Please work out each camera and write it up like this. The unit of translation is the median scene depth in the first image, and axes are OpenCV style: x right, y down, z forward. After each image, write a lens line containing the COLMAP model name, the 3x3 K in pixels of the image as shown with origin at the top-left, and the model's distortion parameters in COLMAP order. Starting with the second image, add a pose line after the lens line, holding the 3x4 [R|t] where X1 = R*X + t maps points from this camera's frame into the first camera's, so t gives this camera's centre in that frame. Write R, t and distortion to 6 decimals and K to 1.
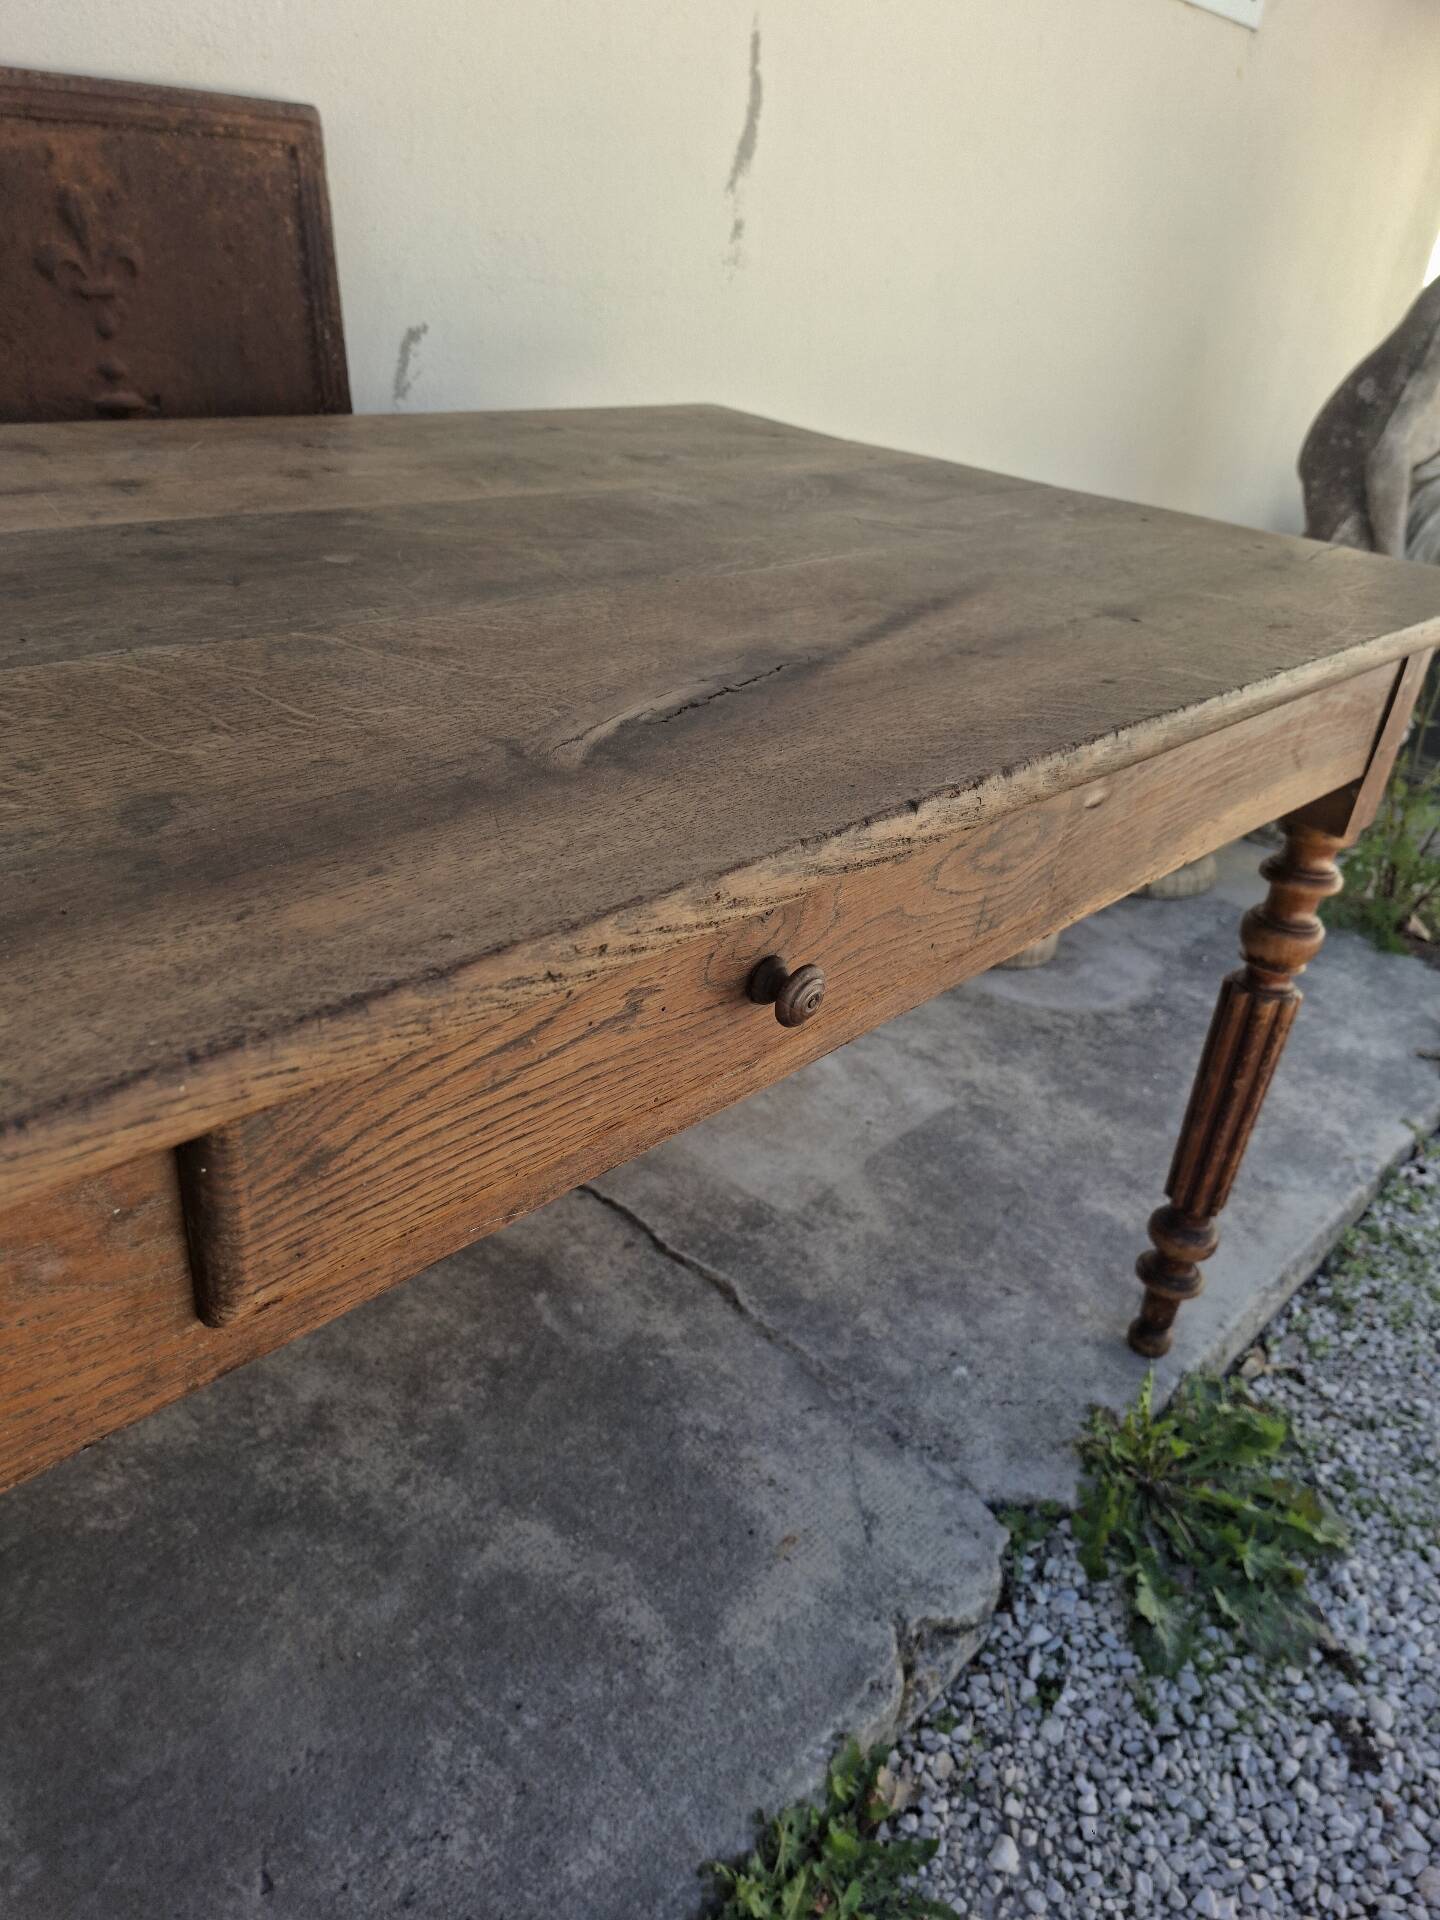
lens RADIAL K [[1340.2, 0, 710.0], [0, 1340.2, 972.8], [0, 0, 1]] dist [0.054648, -0.069056]
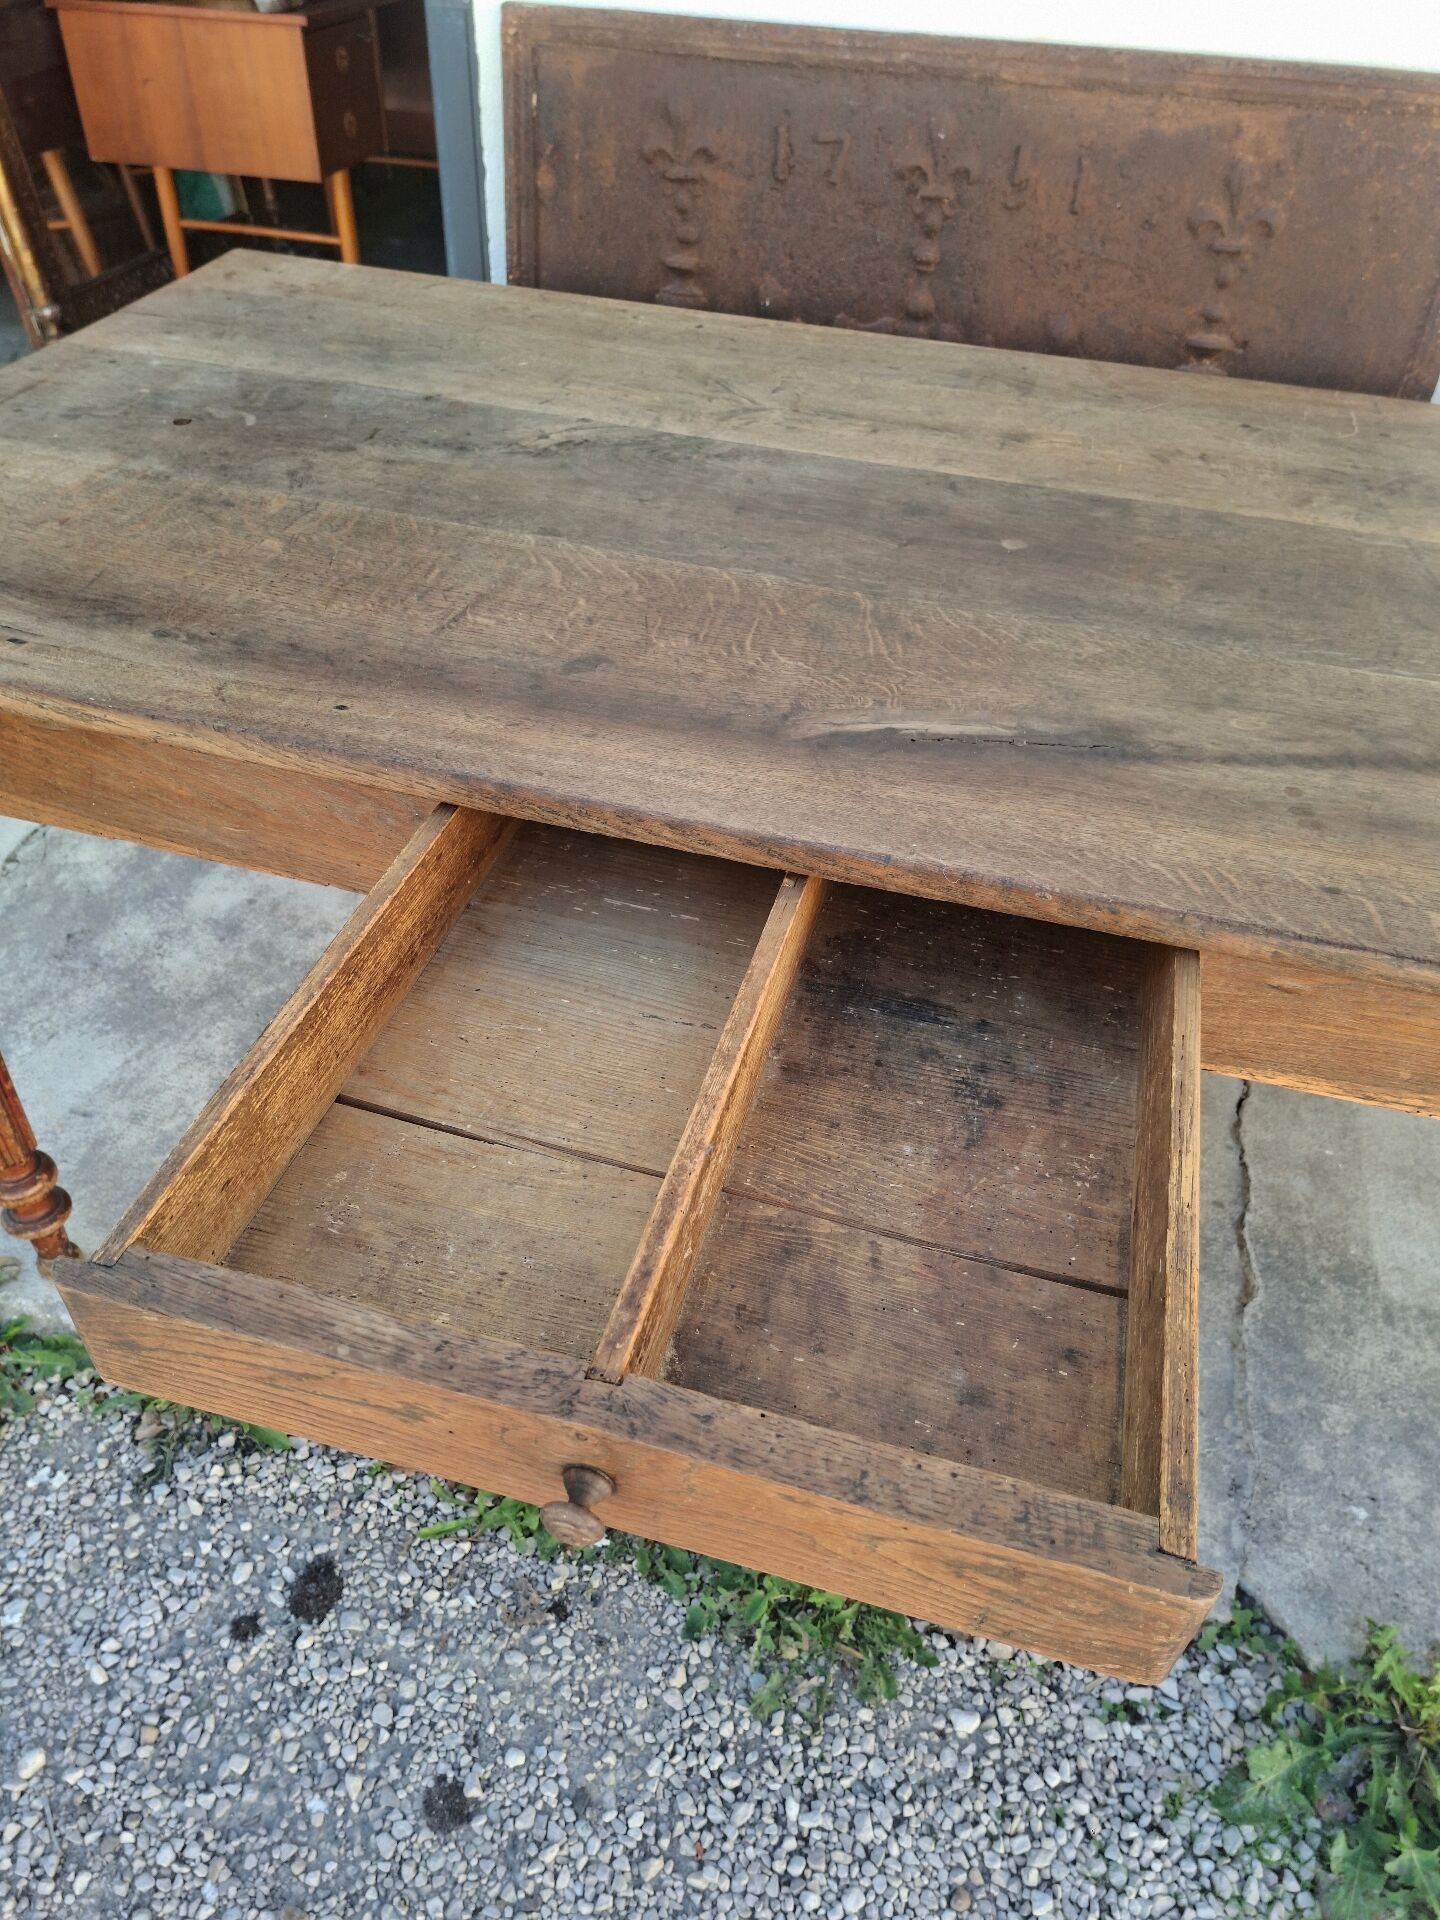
lens RADIAL K [[1340.2, 0, 710.0], [0, 1340.2, 972.8], [0, 0, 1]] dist [0.054648, -0.069056]
pose [[0.479955, 0.531701, -0.697809, 0.503895], [-0.419990, 0.837596, 0.349343, -0.198063], [0.770228, 0.125404, 0.625318, -0.012873]]
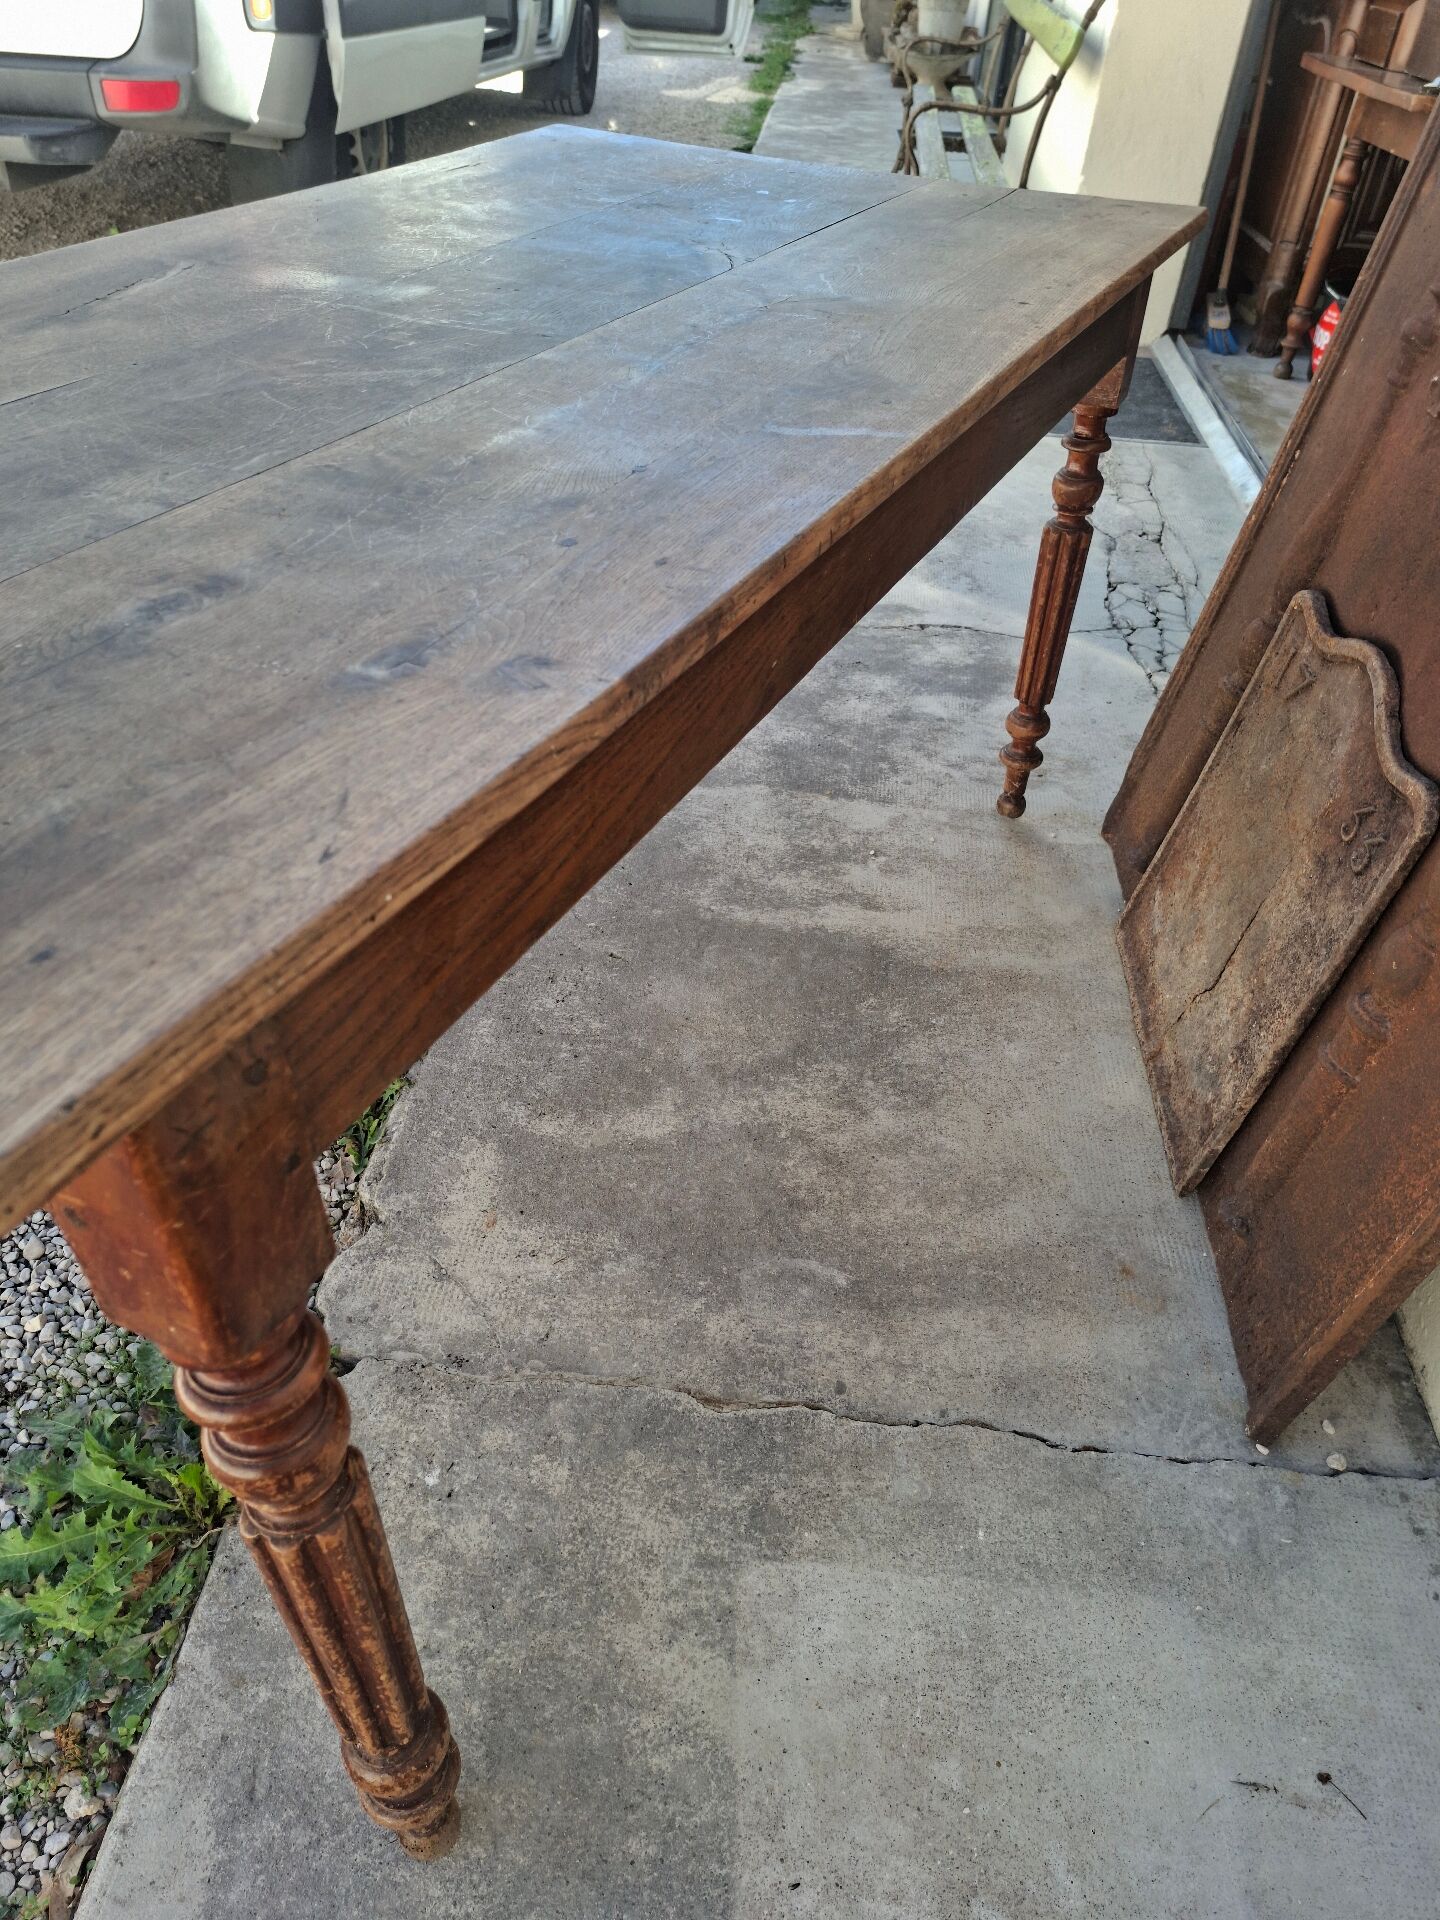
lens RADIAL K [[1311.1, 0, 726.0], [0, 1311.1, 976.0], [0, 0, 1]] dist [0.101556, -0.129086]
pose [[-0.762422, 0.289679, -0.578618, 0.513729], [-0.425159, 0.449837, 0.785422, -0.688518], [0.487804, 0.844827, -0.219806, 1.170155]]
